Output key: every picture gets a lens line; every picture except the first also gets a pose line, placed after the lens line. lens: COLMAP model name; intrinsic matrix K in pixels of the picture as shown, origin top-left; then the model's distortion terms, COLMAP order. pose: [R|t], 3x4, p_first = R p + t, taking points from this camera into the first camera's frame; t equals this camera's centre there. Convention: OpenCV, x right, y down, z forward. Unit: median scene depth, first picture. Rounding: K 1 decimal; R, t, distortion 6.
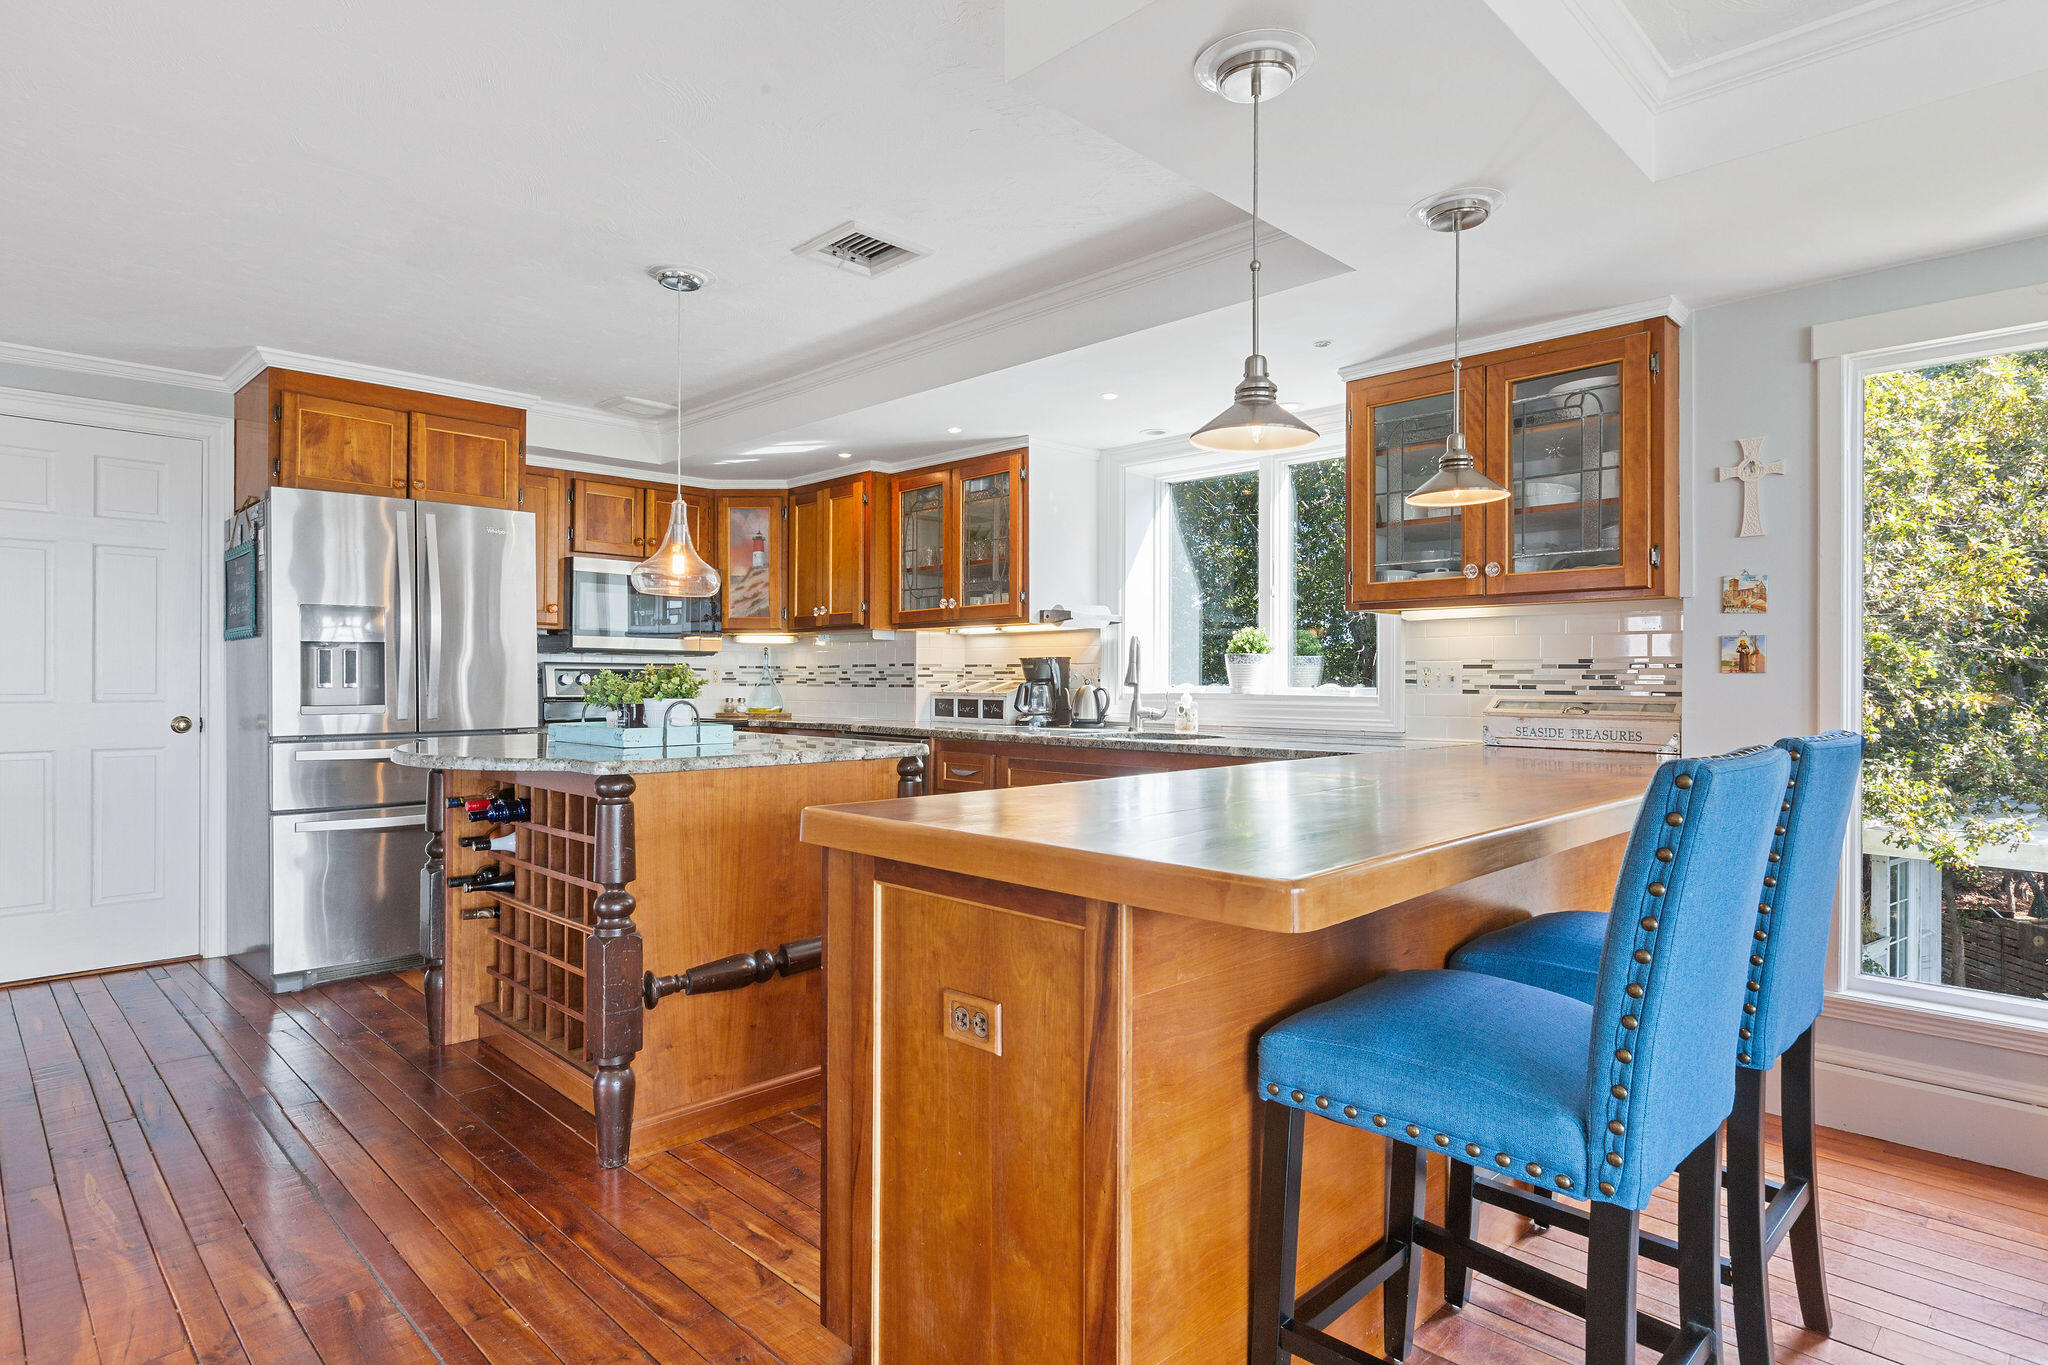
lens RADIAL K [[1078.4, 0, 1023.0], [0, 1078.4, 676.4], [0, 0, 1]] dist [0.000850, -0.001334]
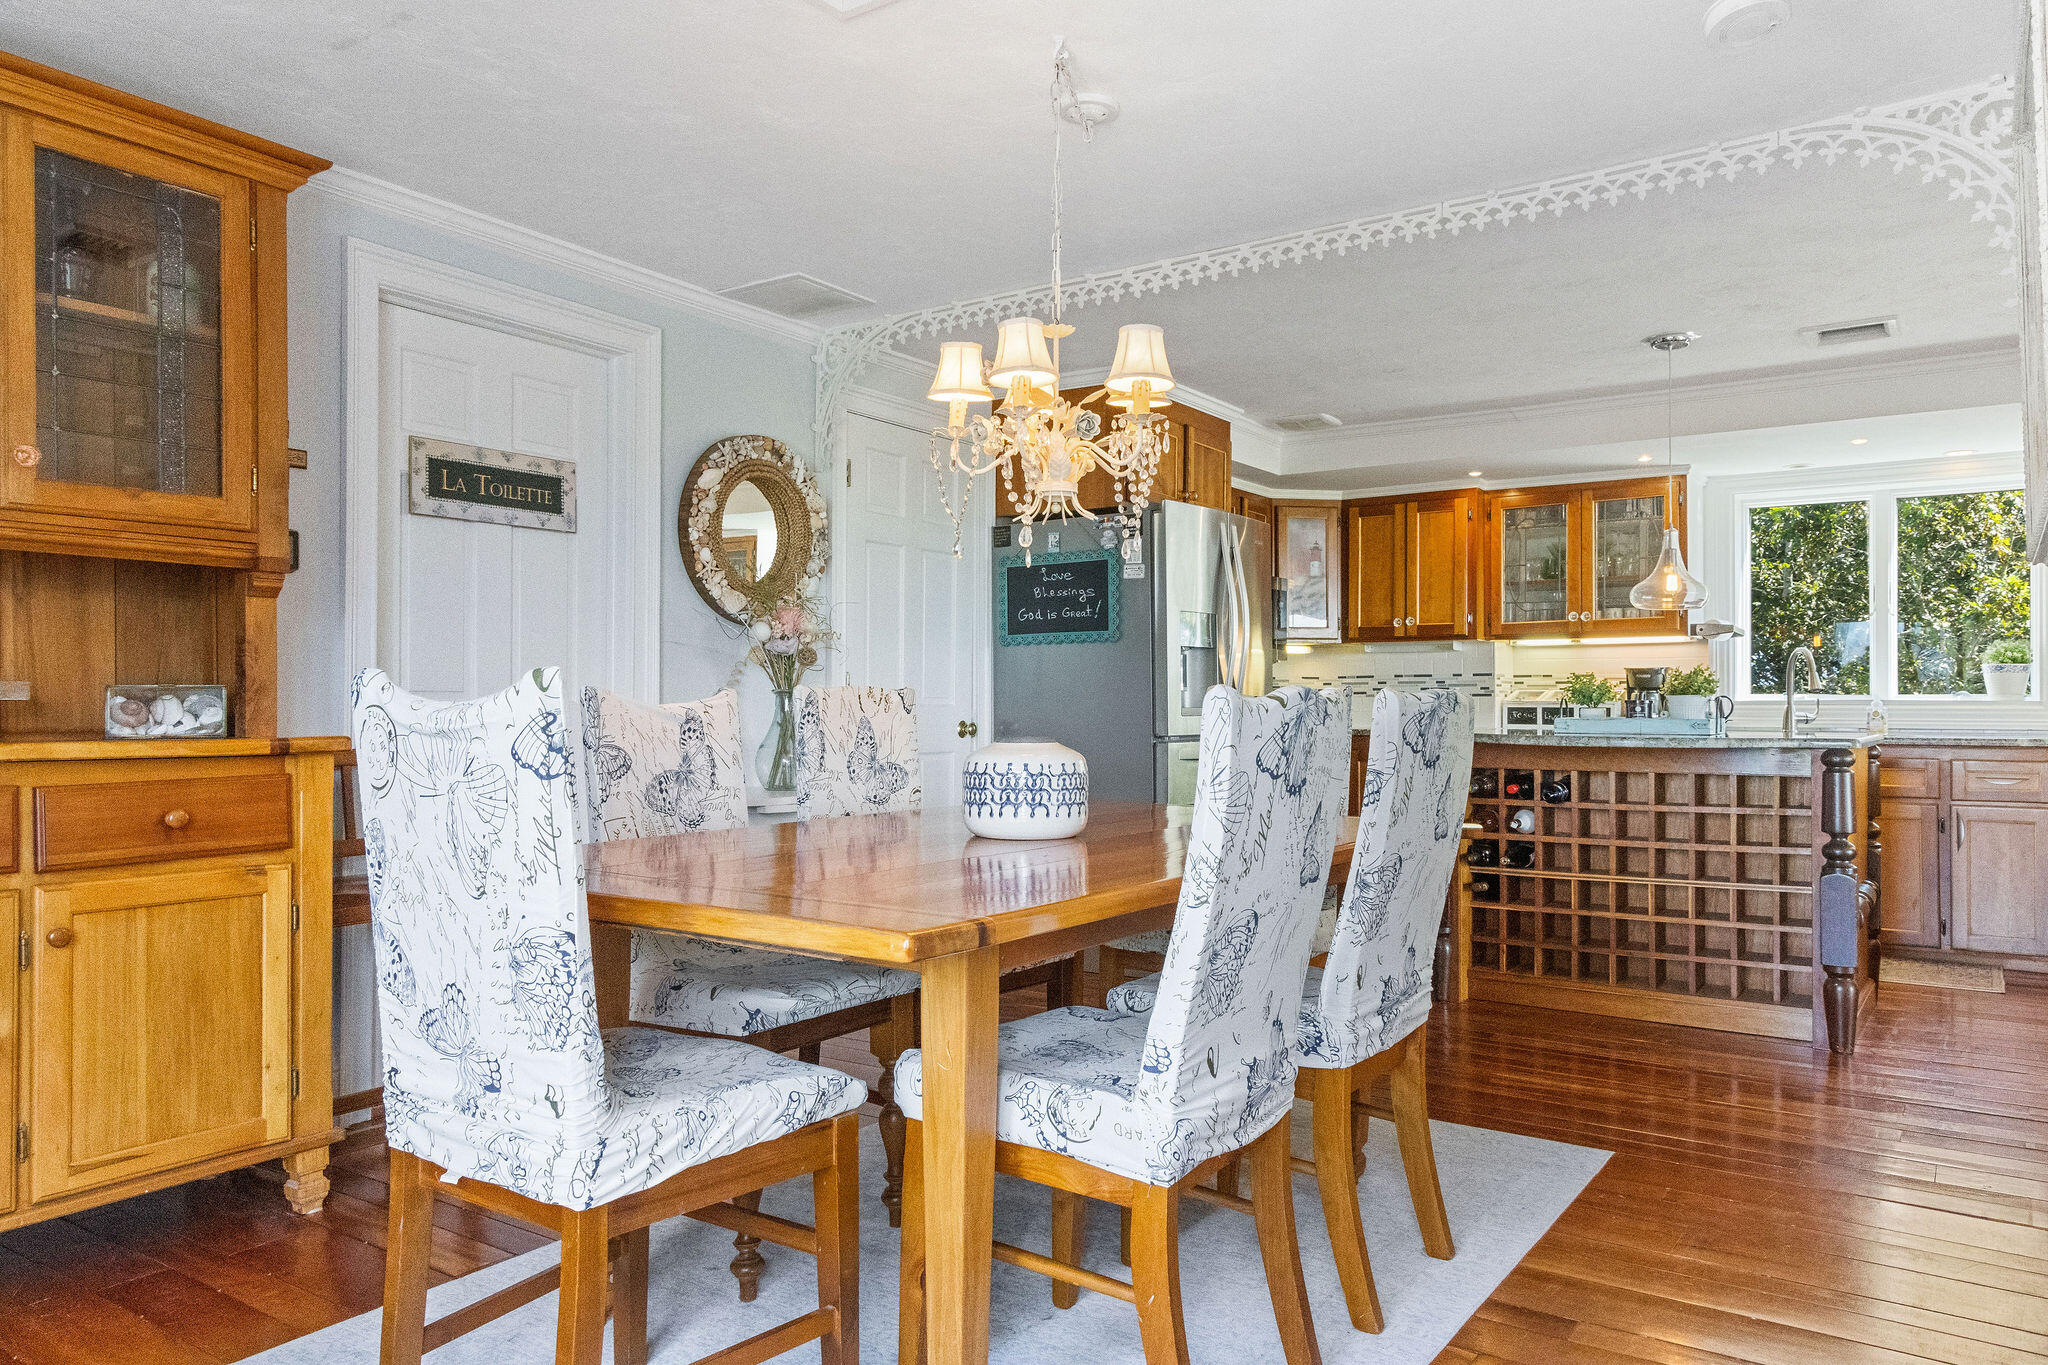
lens RADIAL K [[1364.4, 0, 1022.1], [0, 1364.4, 690.6], [0, 0, 1]] dist [0.002391, 0.000749]
pose [[0.984636, 0.001268, 0.174614, -0.780164], [-0.000158, 0.999980, -0.006371, 0.012927], [-0.174618, 0.006246, 0.984616, -0.211324]]
